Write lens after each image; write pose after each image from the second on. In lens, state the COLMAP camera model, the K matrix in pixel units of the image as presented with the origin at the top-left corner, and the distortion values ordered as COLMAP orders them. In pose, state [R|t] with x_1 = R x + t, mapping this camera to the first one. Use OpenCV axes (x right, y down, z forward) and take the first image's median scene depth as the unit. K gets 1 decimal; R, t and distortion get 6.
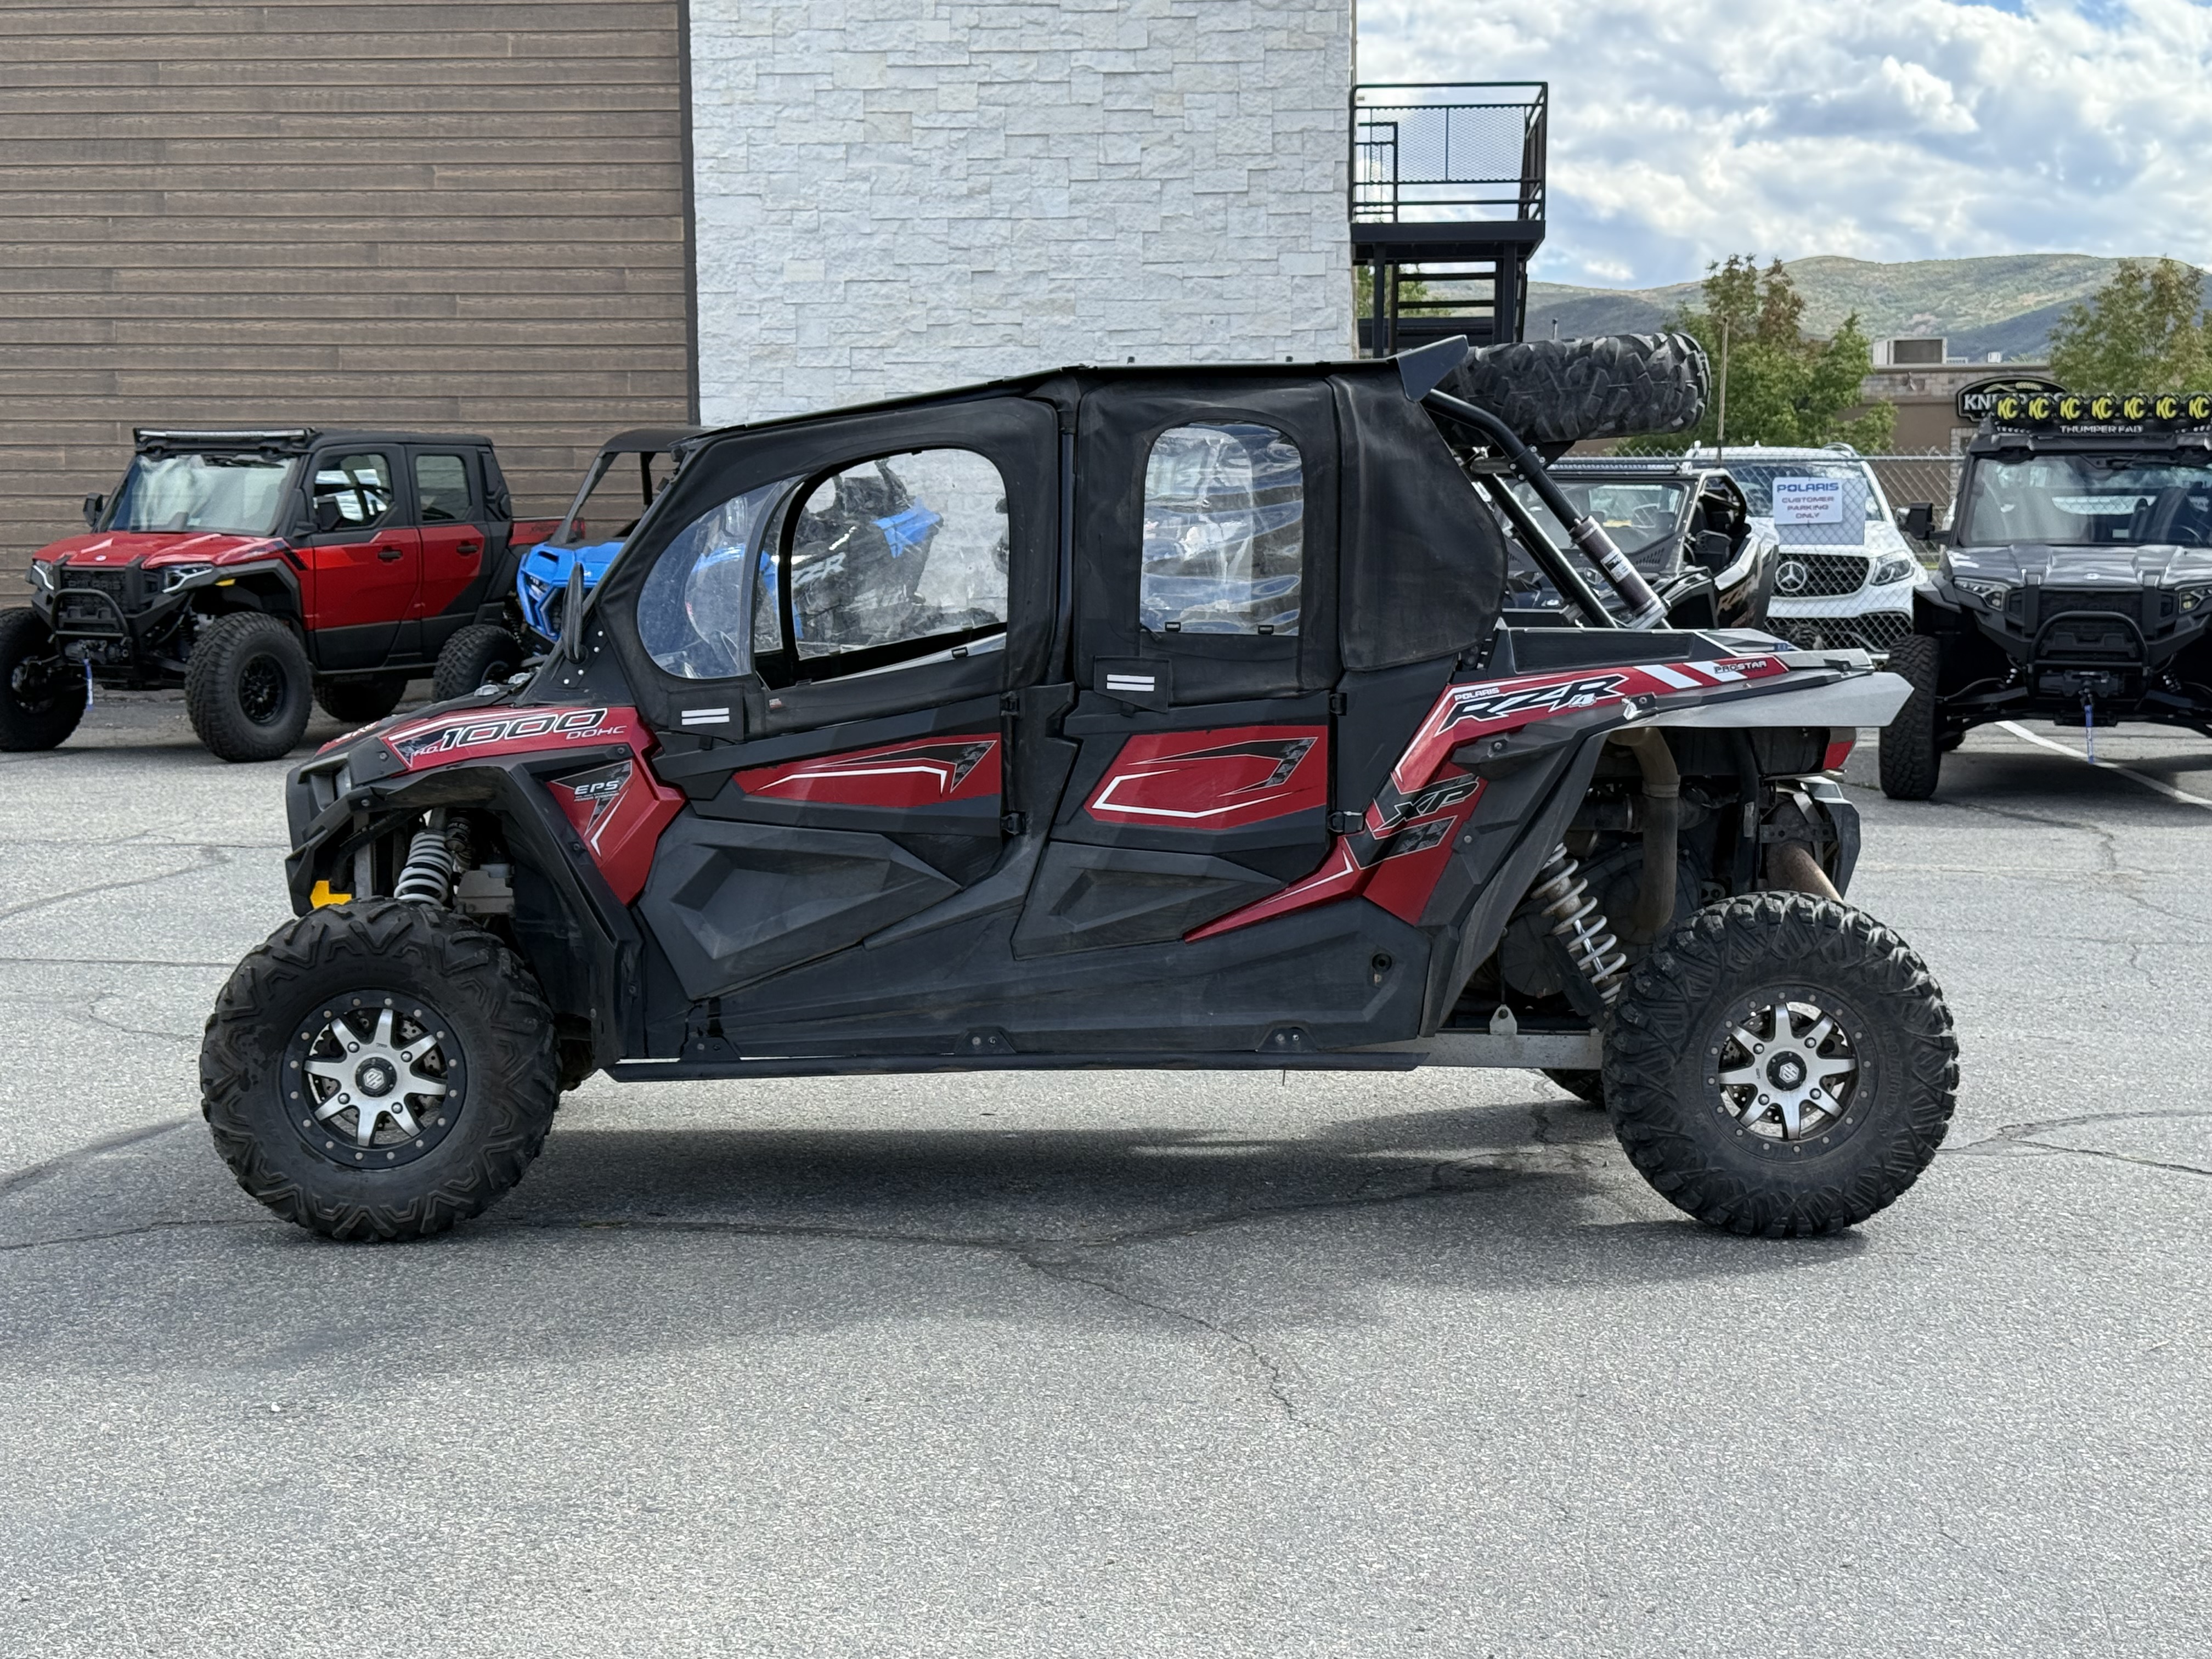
lens RADIAL K [[3175.4, 0, 1106.0], [0, 3175.4, 829.5], [0, 0, 1]] dist [0.154515, -0.222012]
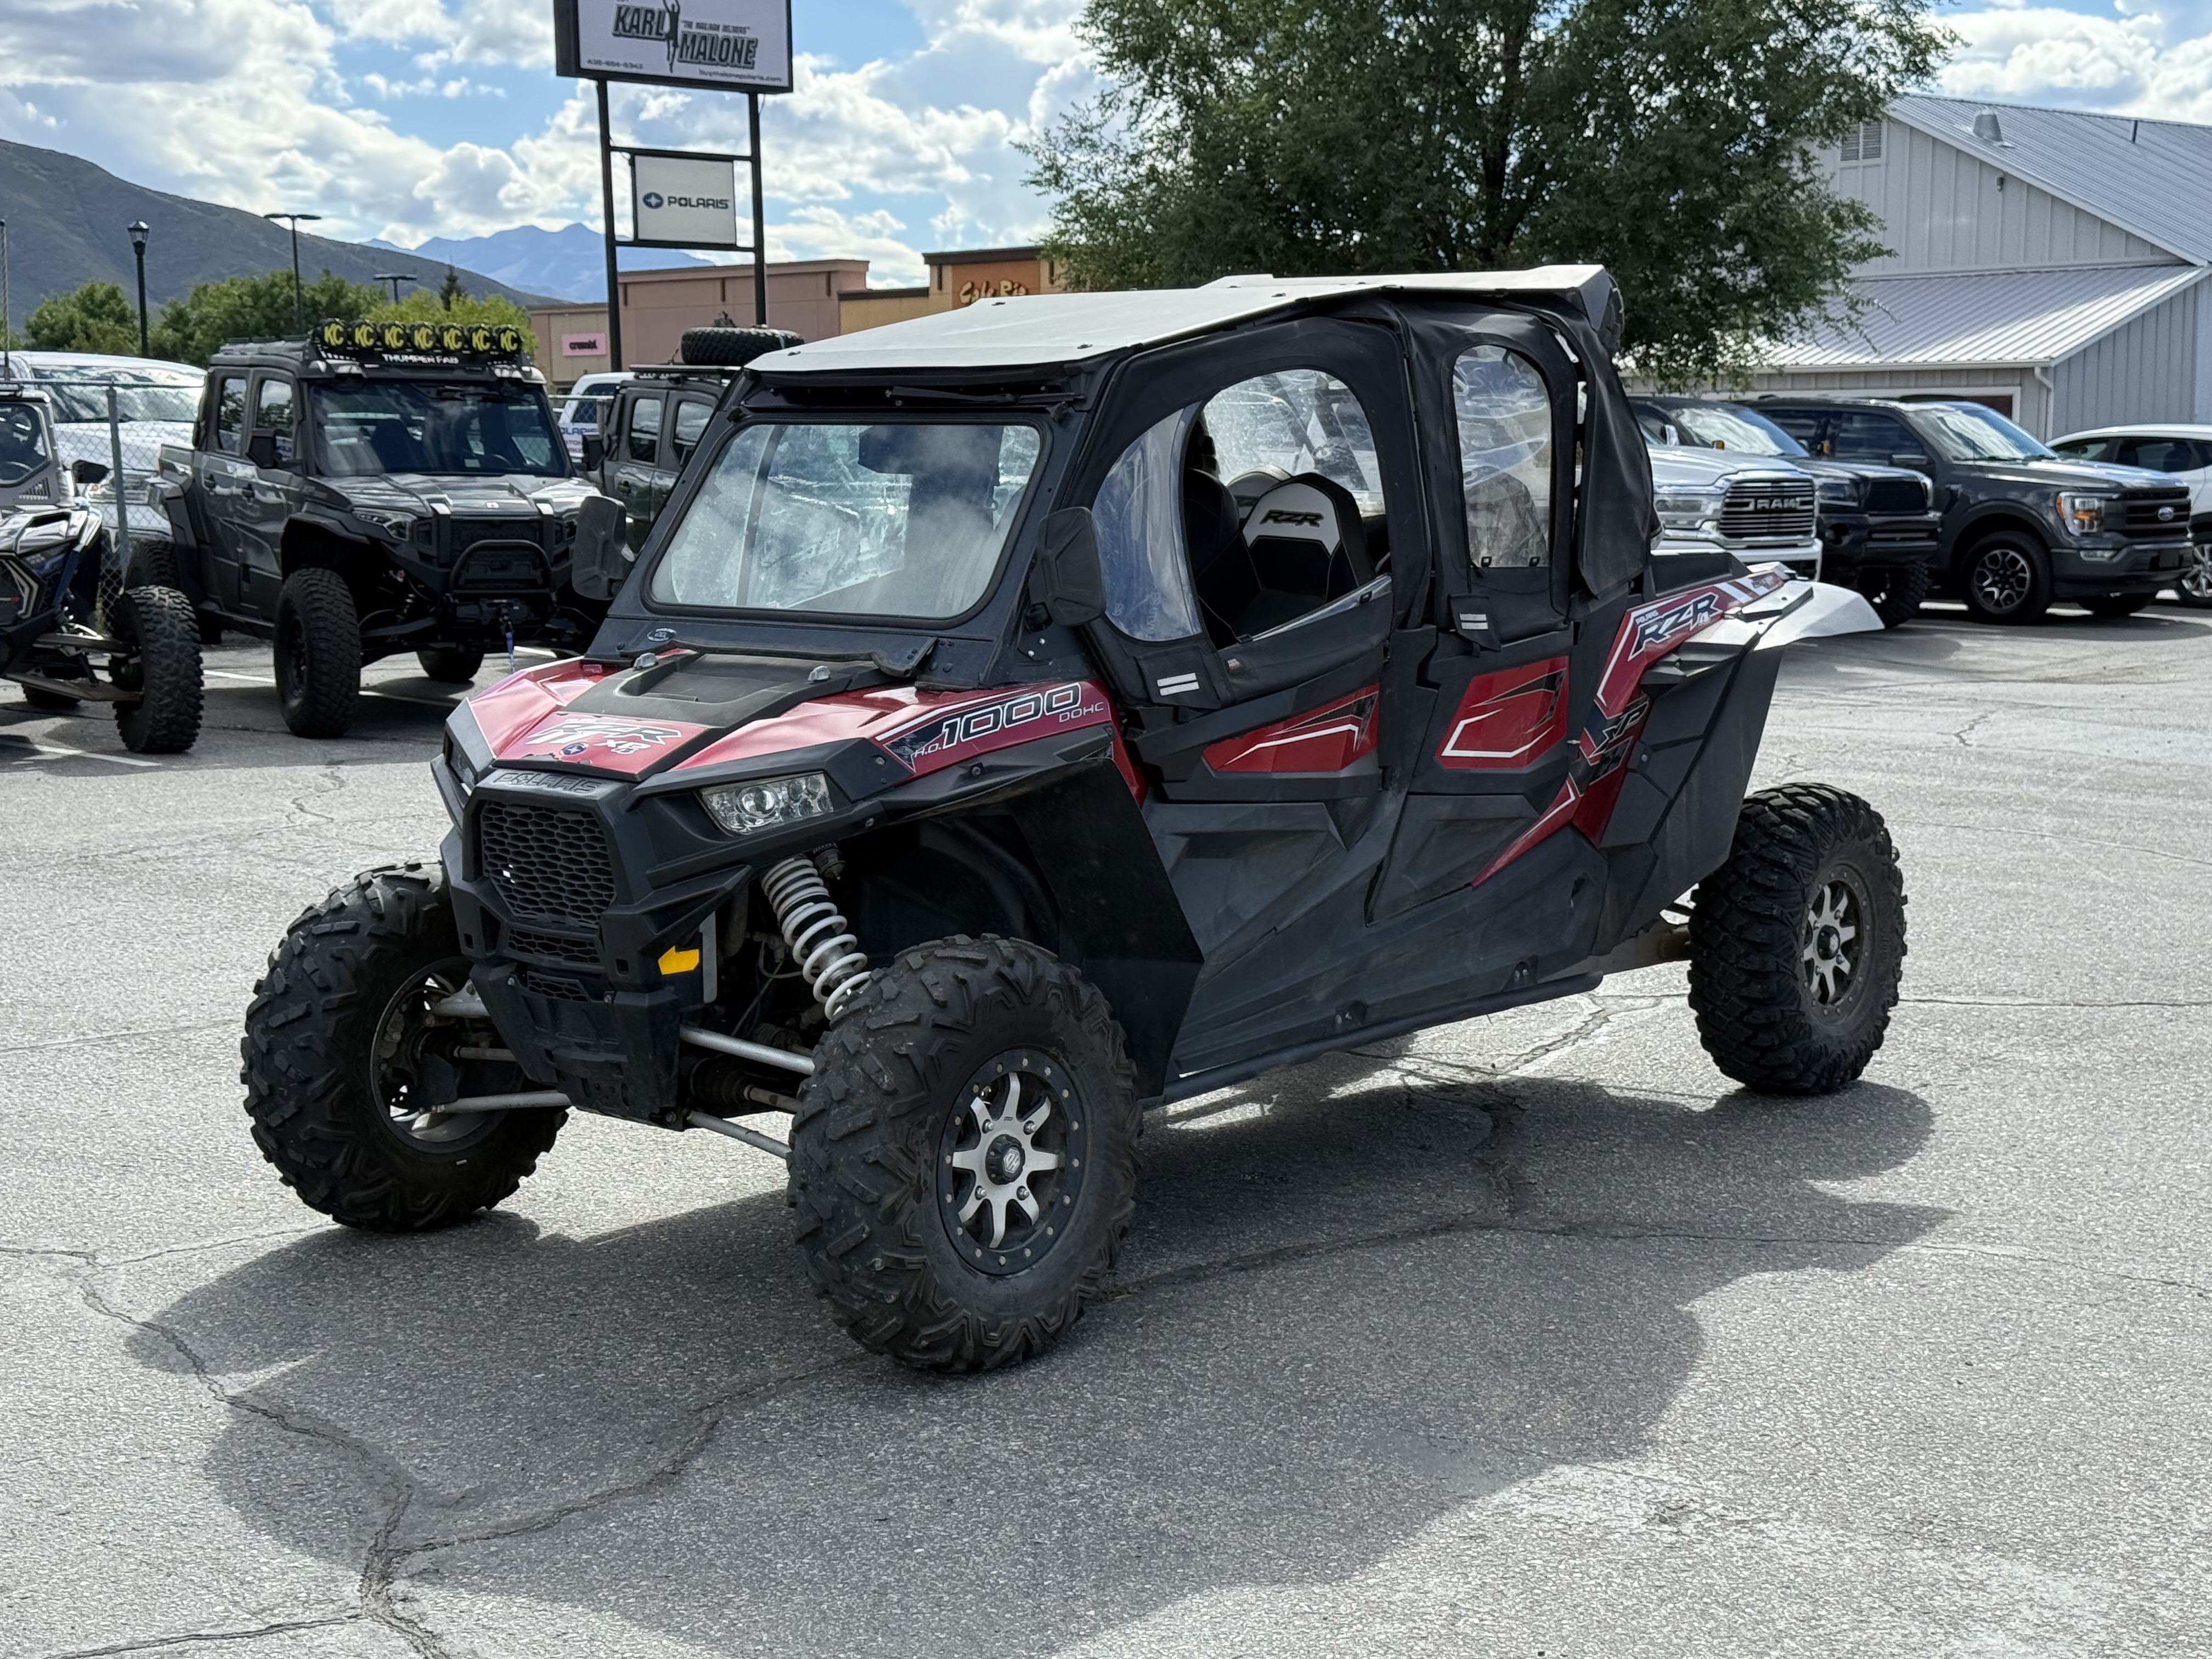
lens RADIAL K [[3175.4, 0, 1106.0], [0, 3175.4, 829.5], [0, 0, 1]] dist [0.154515, -0.222012]
pose [[0.657246, -0.094542, 0.747723, -0.697072], [0.077588, 0.995317, 0.057649, -0.042176], [-0.749672, 0.020125, 0.661504, 0.399011]]
